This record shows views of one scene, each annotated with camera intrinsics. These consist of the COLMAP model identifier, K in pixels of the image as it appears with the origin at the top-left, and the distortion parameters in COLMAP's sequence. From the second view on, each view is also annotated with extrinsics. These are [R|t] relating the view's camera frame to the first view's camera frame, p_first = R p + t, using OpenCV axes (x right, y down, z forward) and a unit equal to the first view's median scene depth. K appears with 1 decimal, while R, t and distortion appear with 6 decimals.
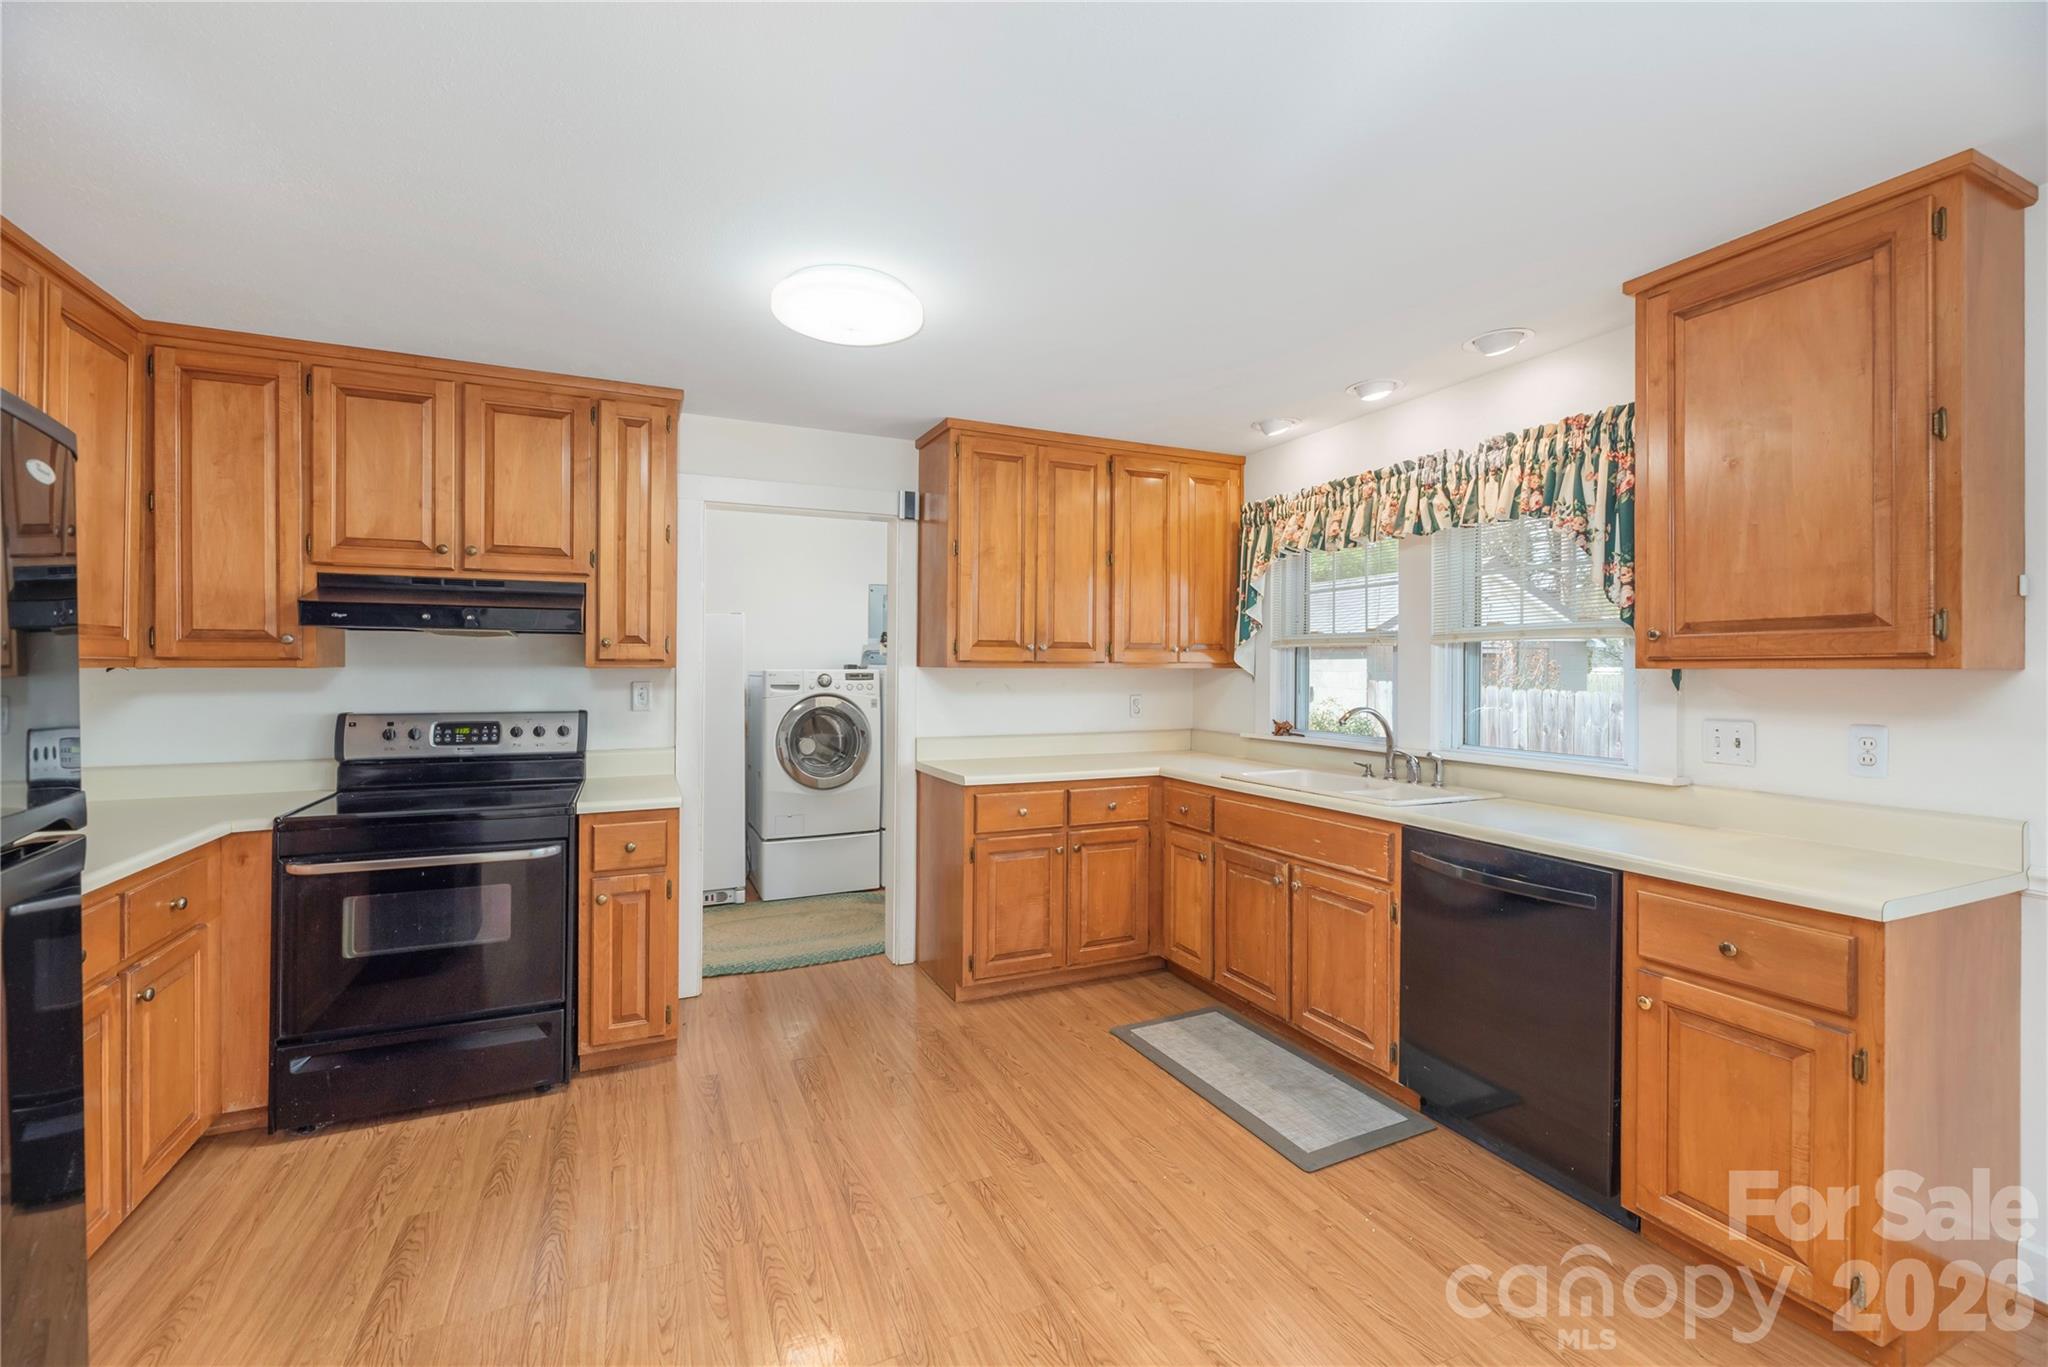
lens RADIAL K [[838.9, 0, 1025.4], [0, 838.9, 666.0], [0, 0, 1]] dist [0.001854, 0.000222]
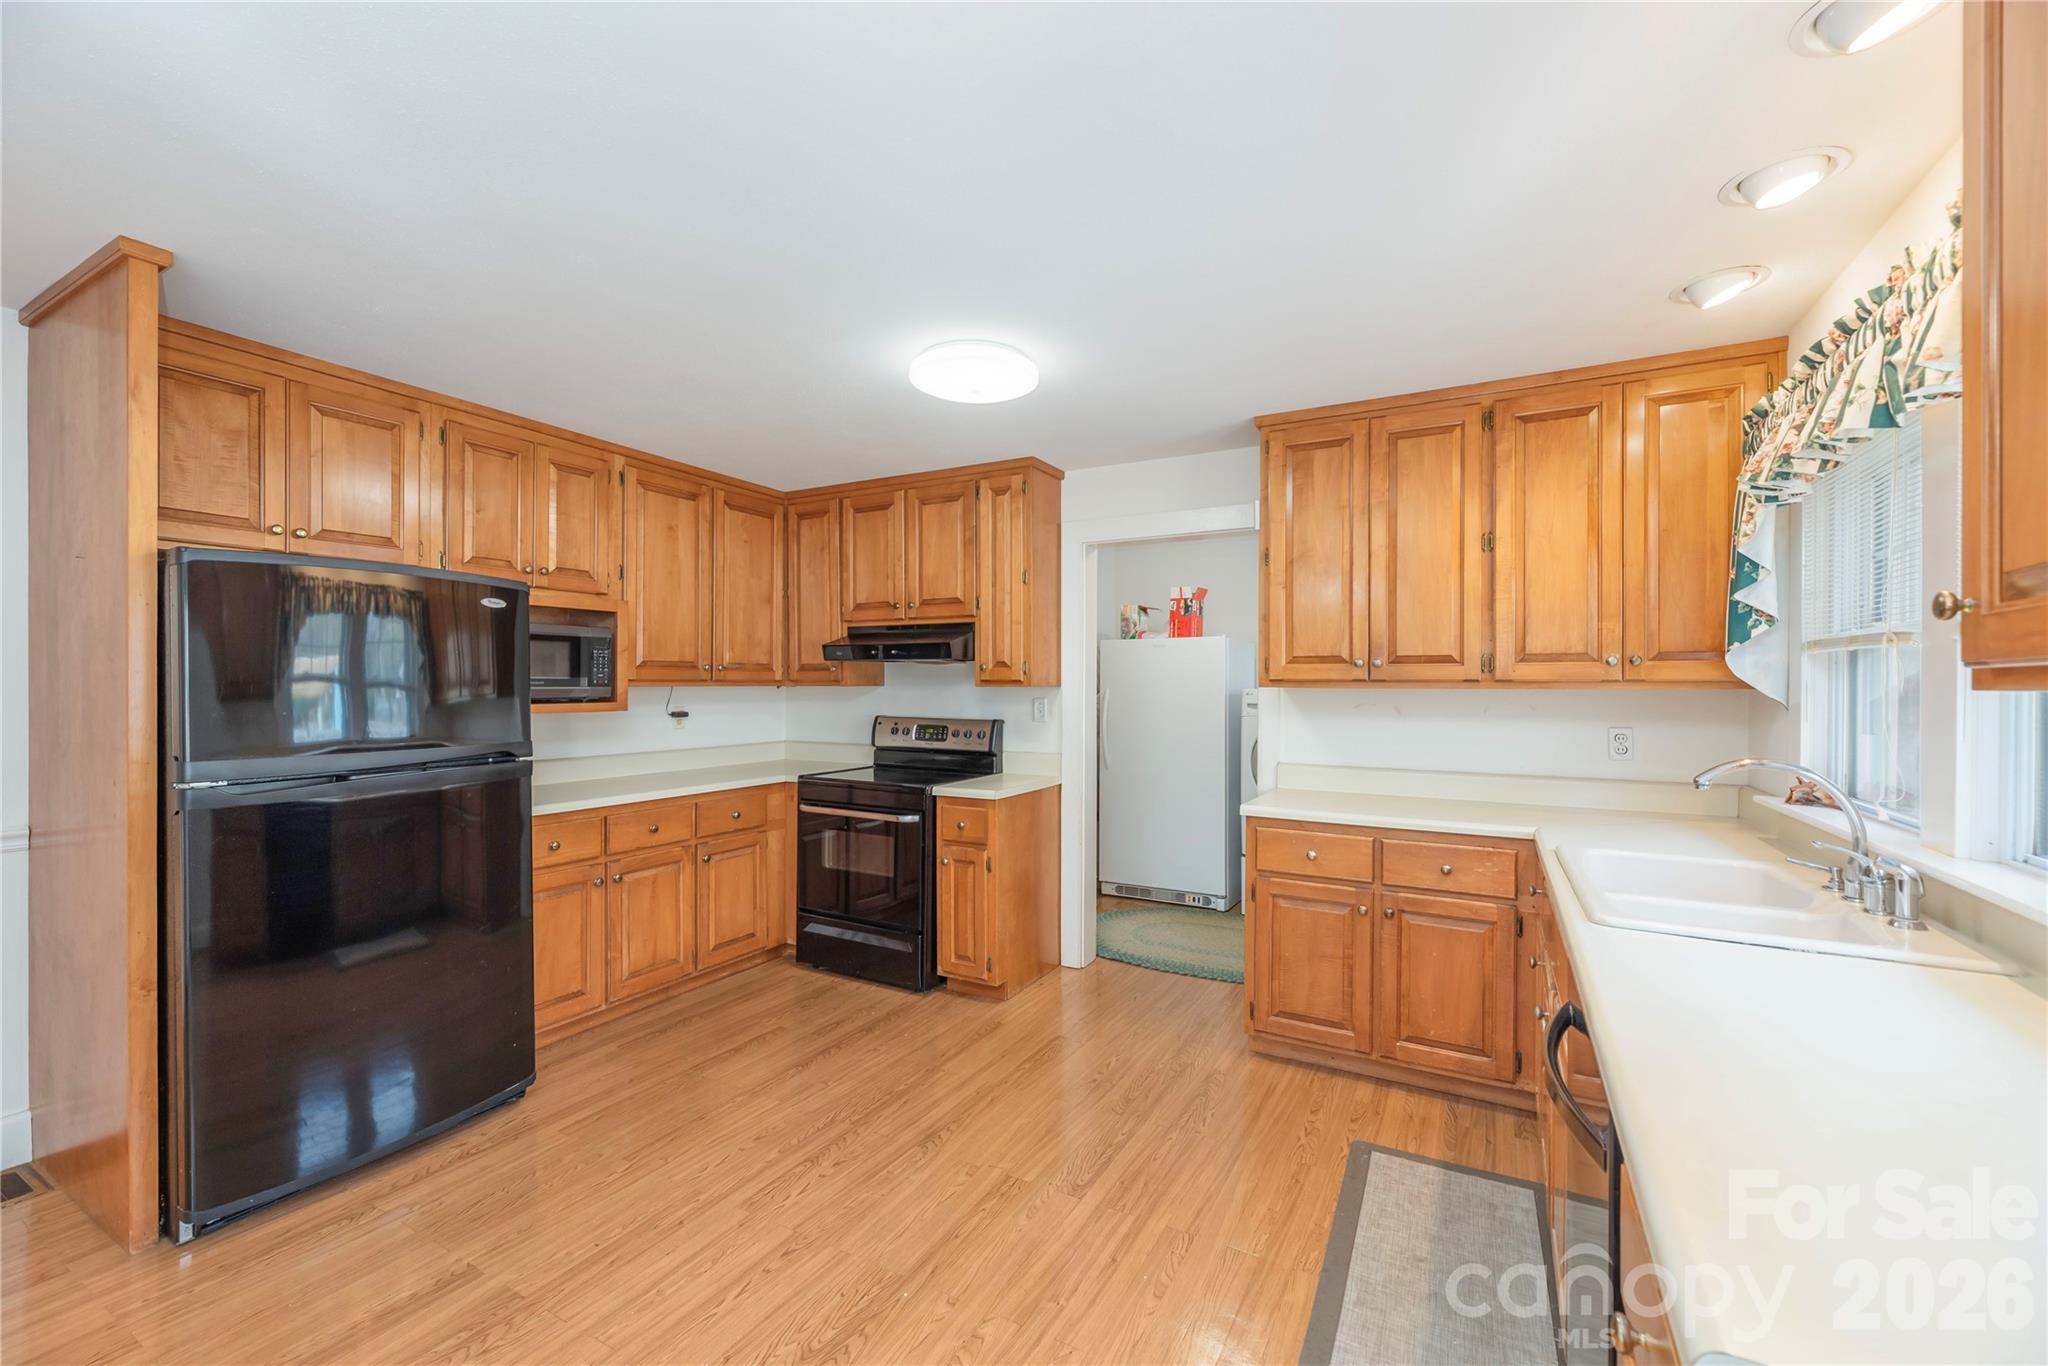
lens RADIAL K [[838.9, 0, 1030.4], [0, 838.9, 688.8], [0, 0, 1]] dist [0.001854, 0.000222]
pose [[0.599812, 0.003393, -0.800134, 0.594126], [-0.000966, 0.999993, 0.003517, 0.000680], [0.800141, -0.001337, 0.599811, 0.294677]]
